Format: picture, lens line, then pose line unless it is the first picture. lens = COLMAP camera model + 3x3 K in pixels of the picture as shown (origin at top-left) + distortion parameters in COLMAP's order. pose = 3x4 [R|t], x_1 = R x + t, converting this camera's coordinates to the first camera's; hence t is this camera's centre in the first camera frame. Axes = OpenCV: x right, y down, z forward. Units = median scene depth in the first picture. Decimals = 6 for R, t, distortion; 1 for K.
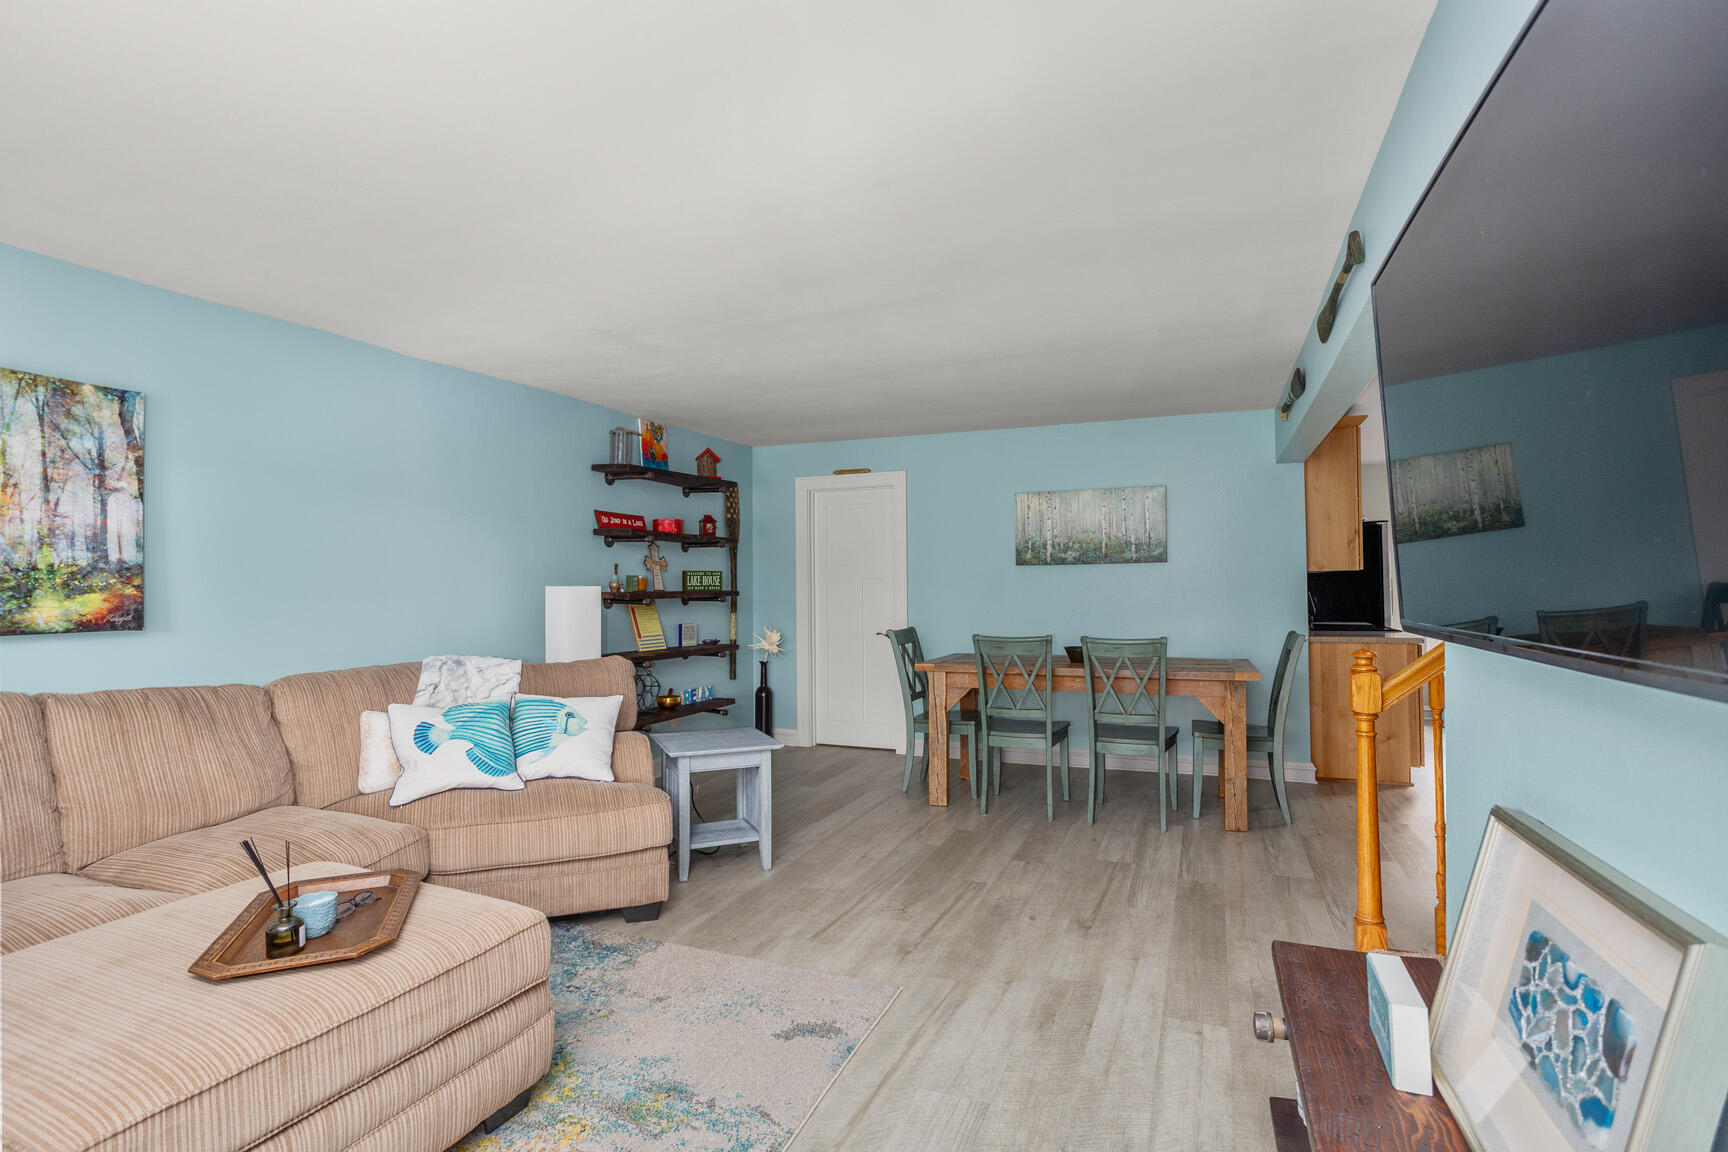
lens RADIAL K [[834.2, 0, 869.4], [0, 834.2, 565.4], [0, 0, 1]] dist [-0.052223, 0.030097]
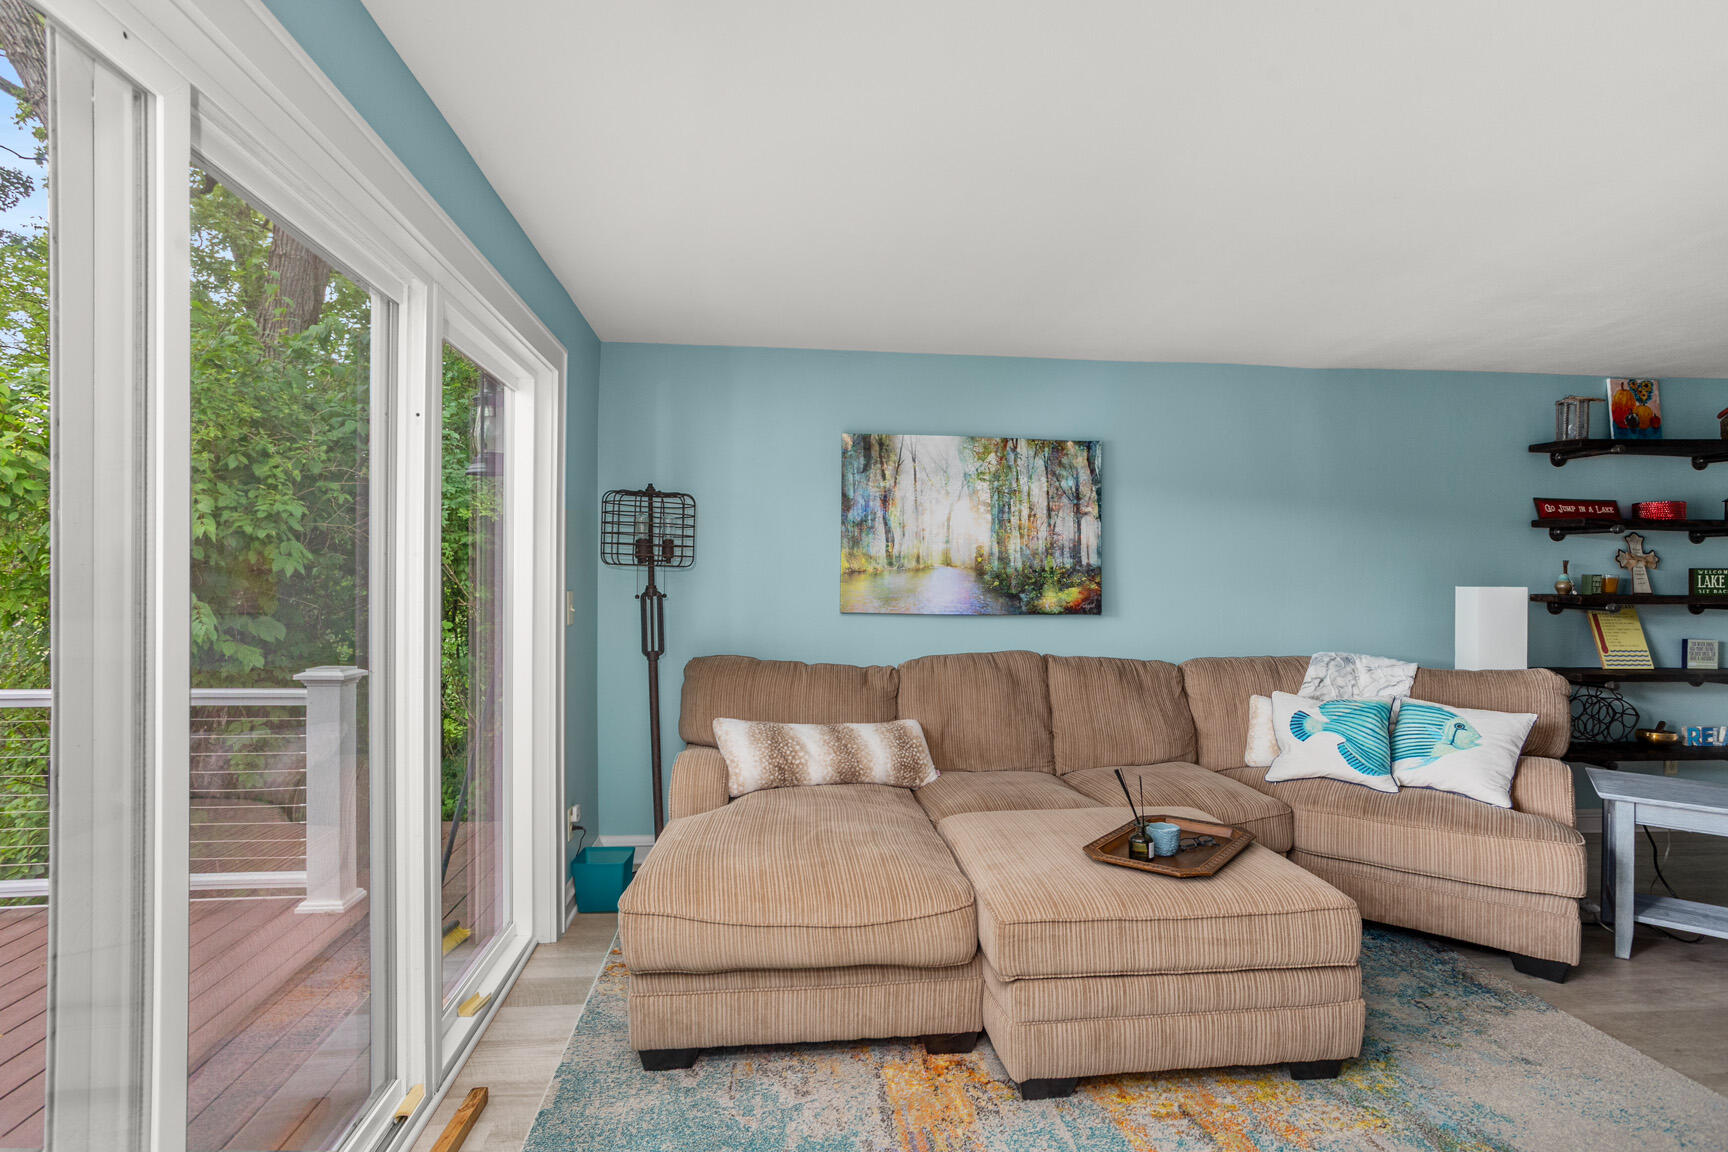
lens RADIAL K [[834.2, 0, 869.4], [0, 834.2, 565.4], [0, 0, 1]] dist [-0.052223, 0.030097]
pose [[0.494959, -0.007466, -0.868884, 0.120662], [0.010117, 0.999945, -0.002829, -0.003376], [0.868858, -0.007390, 0.495007, -0.025664]]
